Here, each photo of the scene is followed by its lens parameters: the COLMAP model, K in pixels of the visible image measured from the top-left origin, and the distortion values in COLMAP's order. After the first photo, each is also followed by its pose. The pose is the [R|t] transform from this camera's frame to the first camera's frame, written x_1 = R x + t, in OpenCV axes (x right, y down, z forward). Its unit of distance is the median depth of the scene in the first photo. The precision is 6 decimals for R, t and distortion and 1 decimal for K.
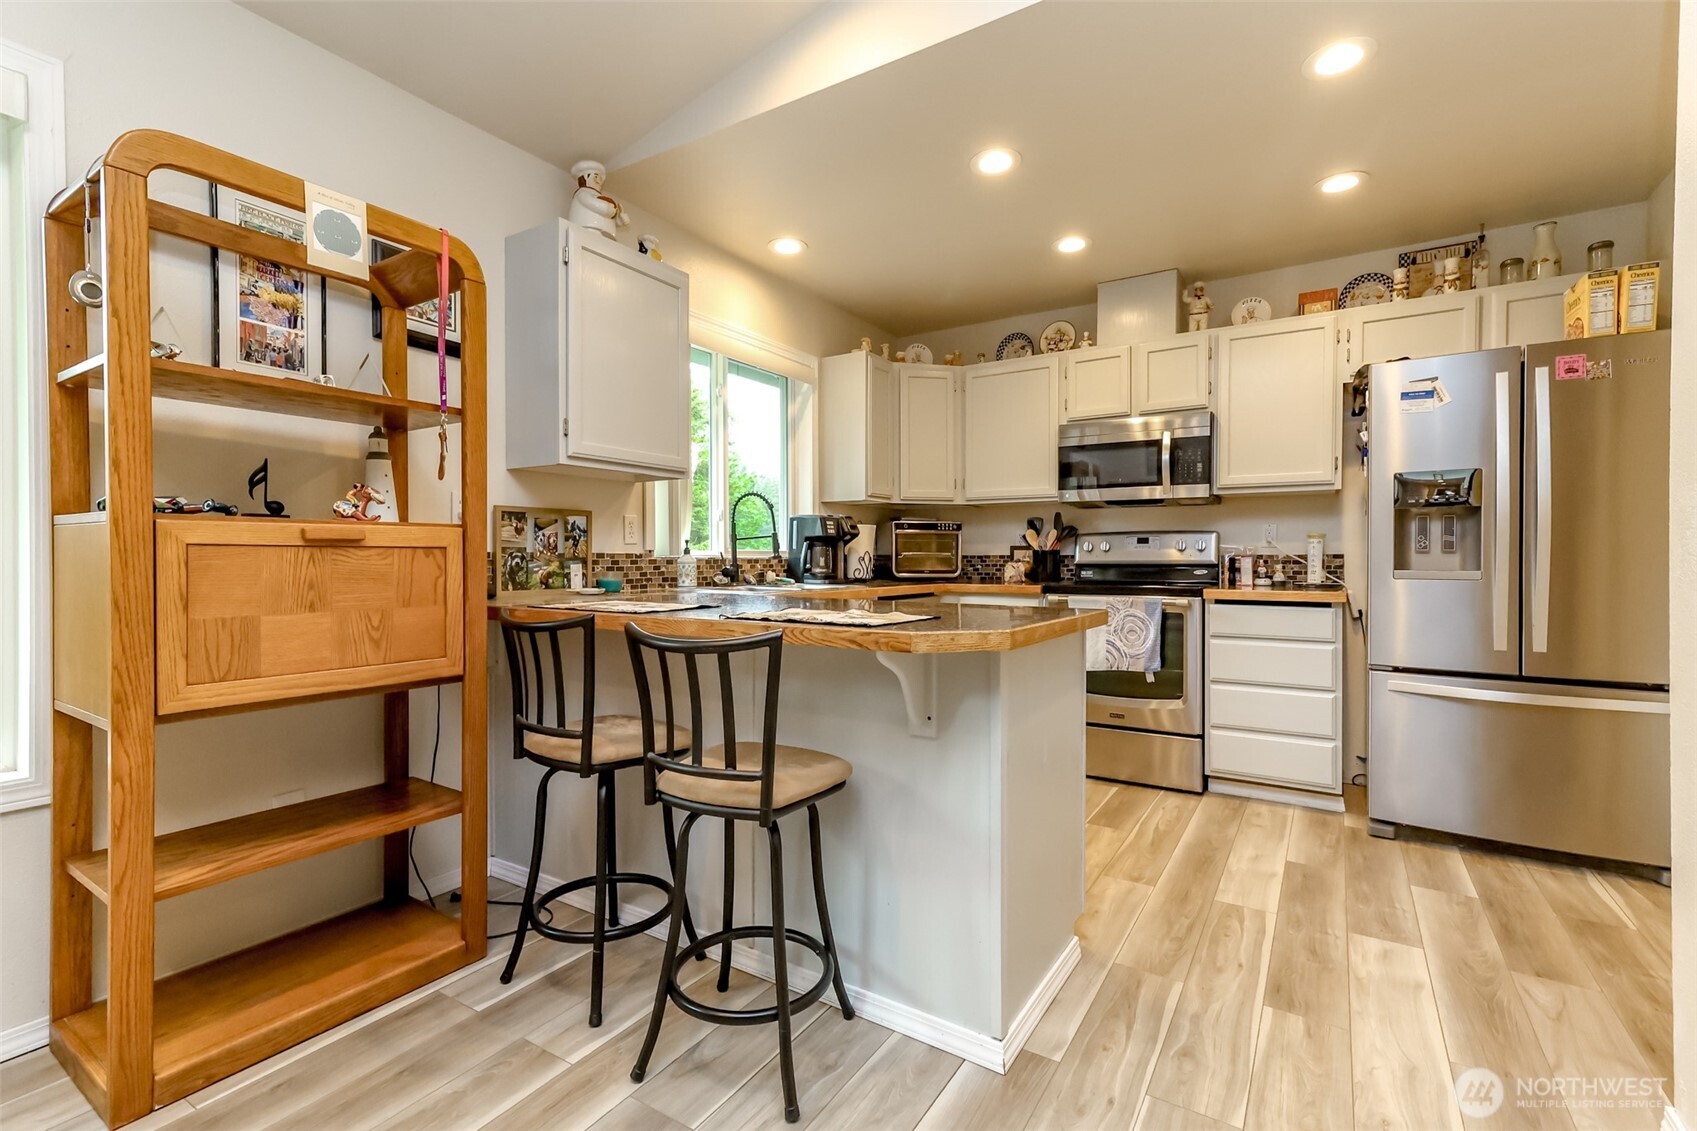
lens RADIAL K [[777.9, 0, 820.2], [0, 777.9, 561.6], [0, 0, 1]] dist [0.020612, -0.000575]
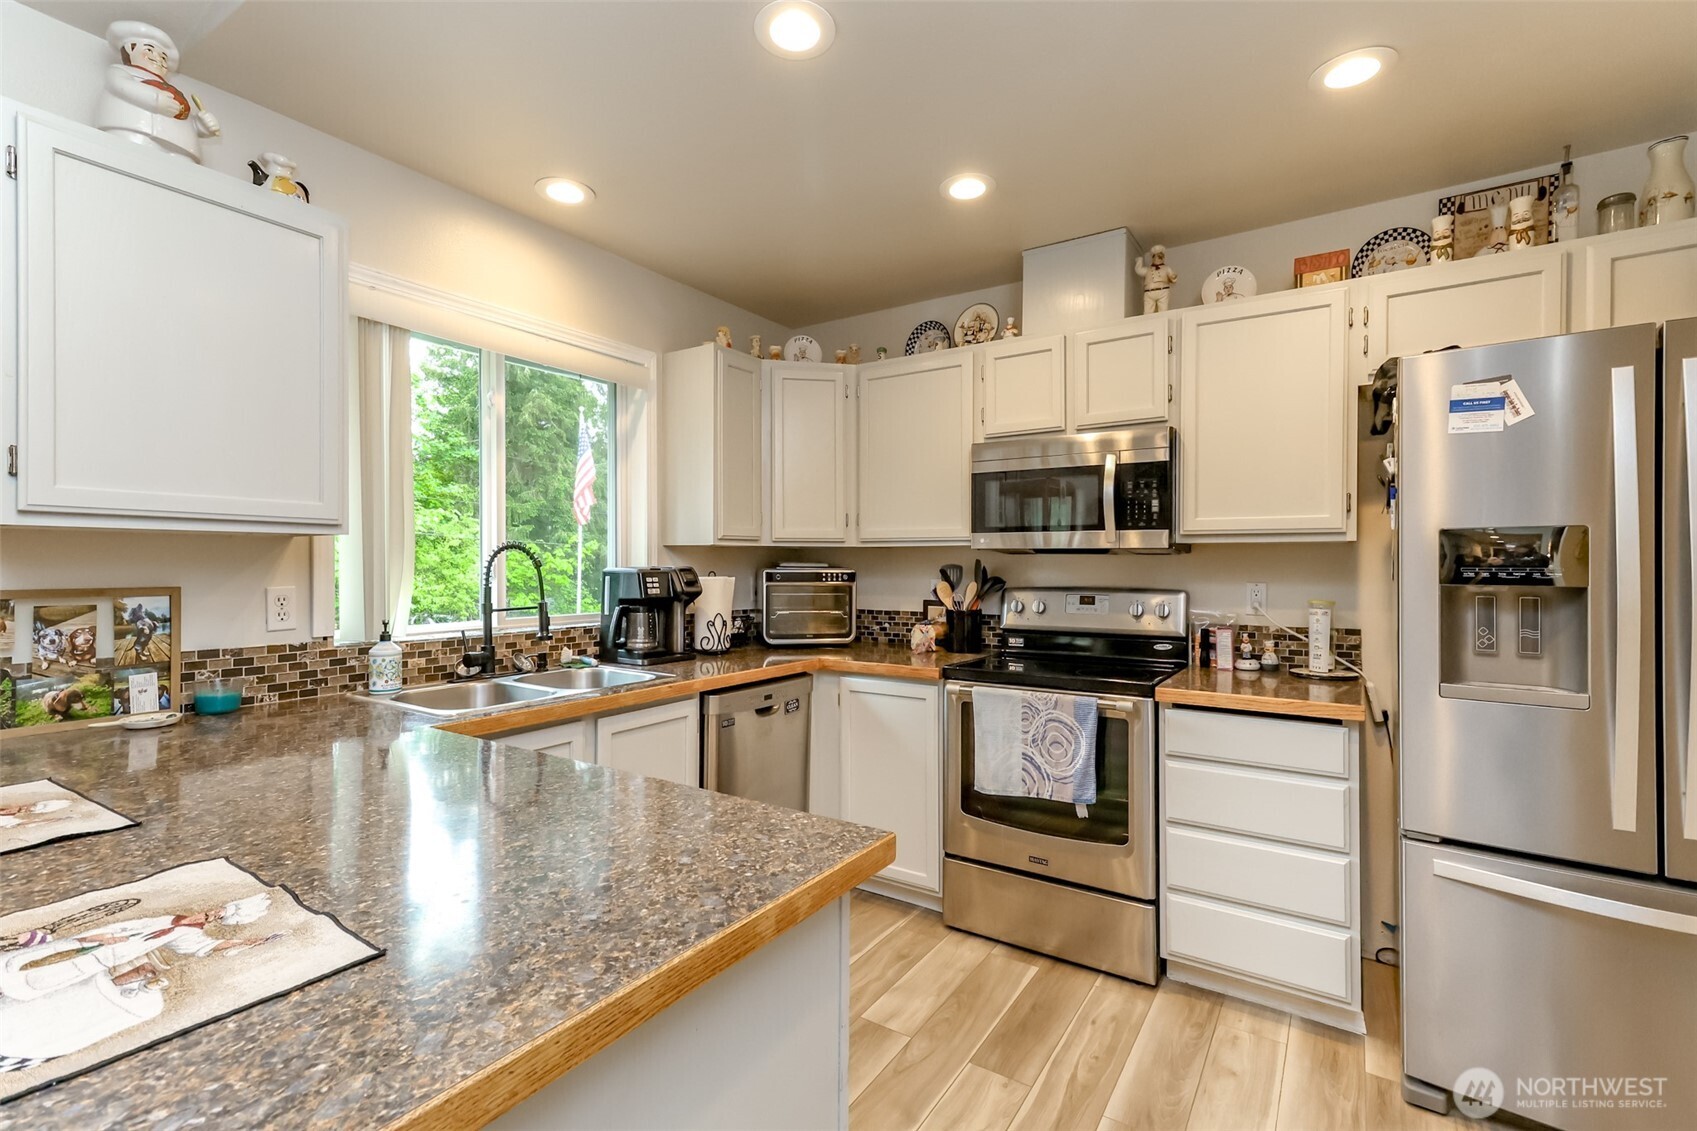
lens RADIAL K [[777.9, 0, 834.4], [0, 777.9, 564.1], [0, 0, 1]] dist [0.020612, -0.000575]
pose [[0.999992, -0.001891, -0.003517, 0.206731], [0.001879, 0.999993, -0.003328, -0.068764], [0.003524, 0.003321, 0.999988, 0.307817]]
